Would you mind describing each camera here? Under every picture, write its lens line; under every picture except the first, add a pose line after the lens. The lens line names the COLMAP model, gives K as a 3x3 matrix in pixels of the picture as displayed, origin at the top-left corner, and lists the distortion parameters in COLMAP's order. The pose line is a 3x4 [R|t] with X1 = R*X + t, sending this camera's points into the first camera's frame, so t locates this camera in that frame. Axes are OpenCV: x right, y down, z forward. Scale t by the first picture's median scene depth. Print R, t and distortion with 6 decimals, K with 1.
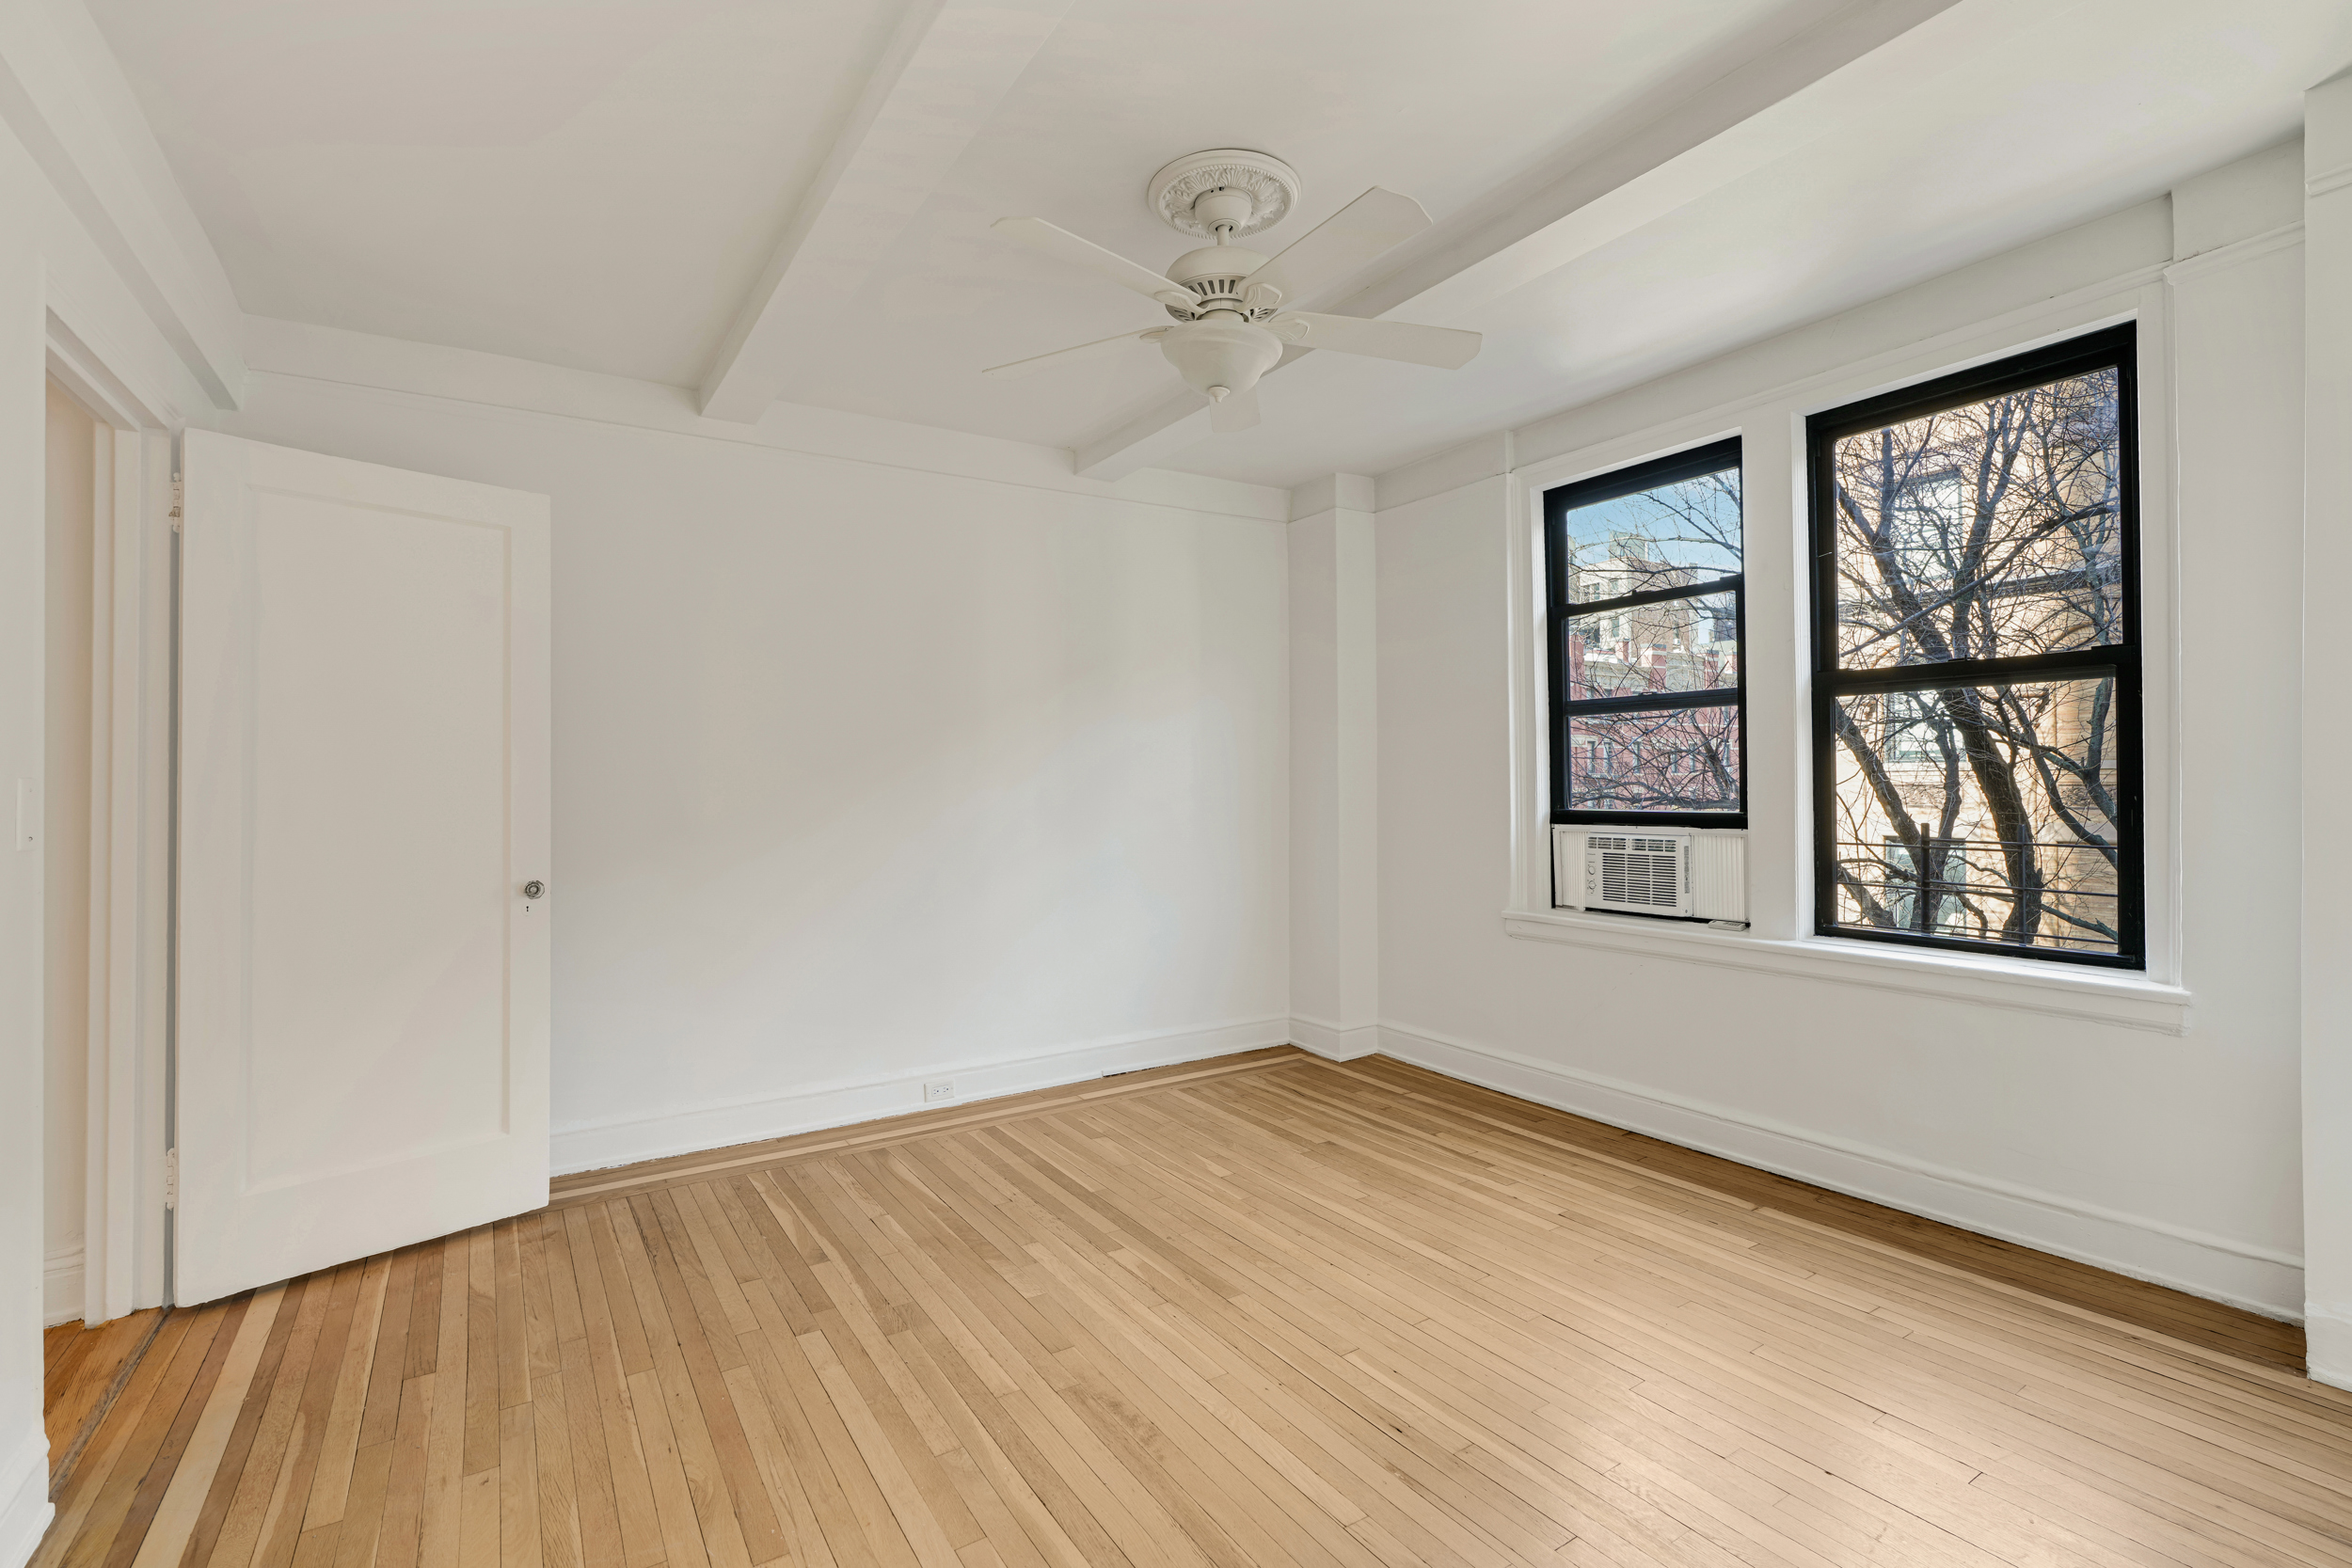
lens RADIAL K [[1054.5, 0, 1197.1], [0, 1054.5, 786.0], [0, 0, 1]] dist [0.000511, 0.001009]
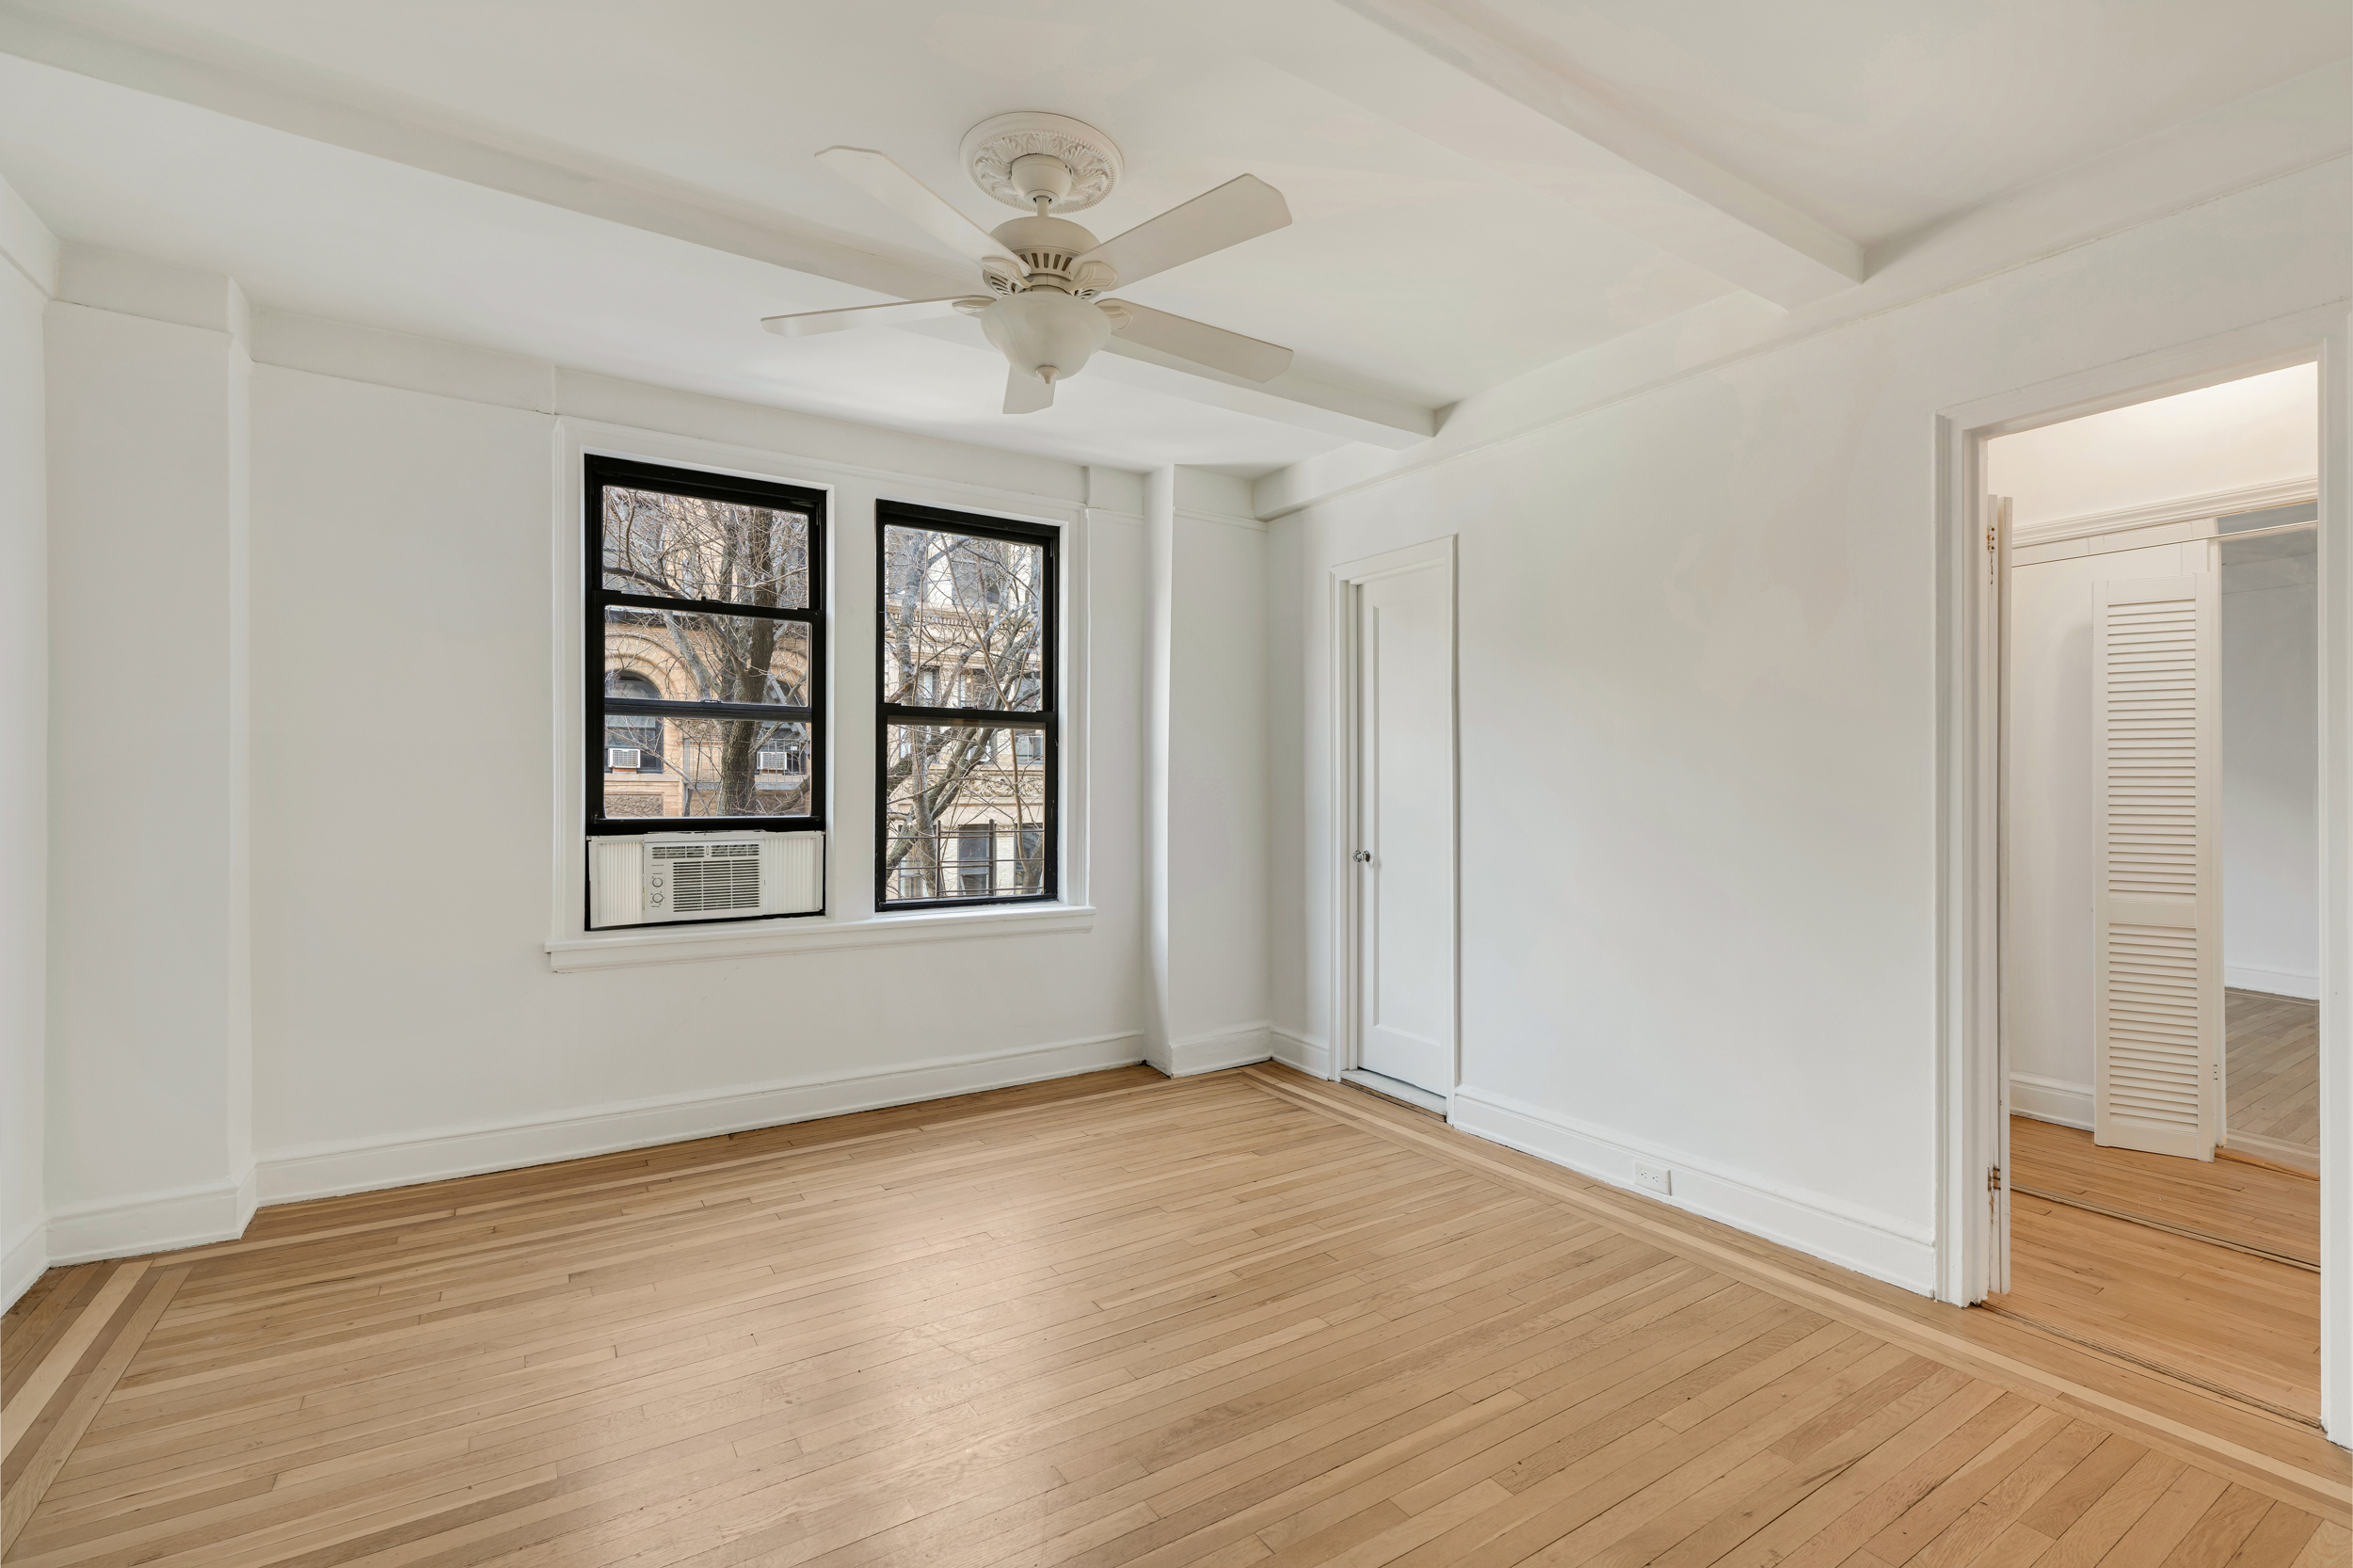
lens RADIAL K [[1055.0, 0, 1162.9], [0, 1055.0, 785.3], [0, 0, 1]] dist [0.000511, 0.001009]
pose [[0.024901, 0.007662, 0.999661, -0.614881], [-0.004192, 0.999963, -0.007560, -0.001638], [-0.999681, -0.004003, 0.024933, 0.577134]]
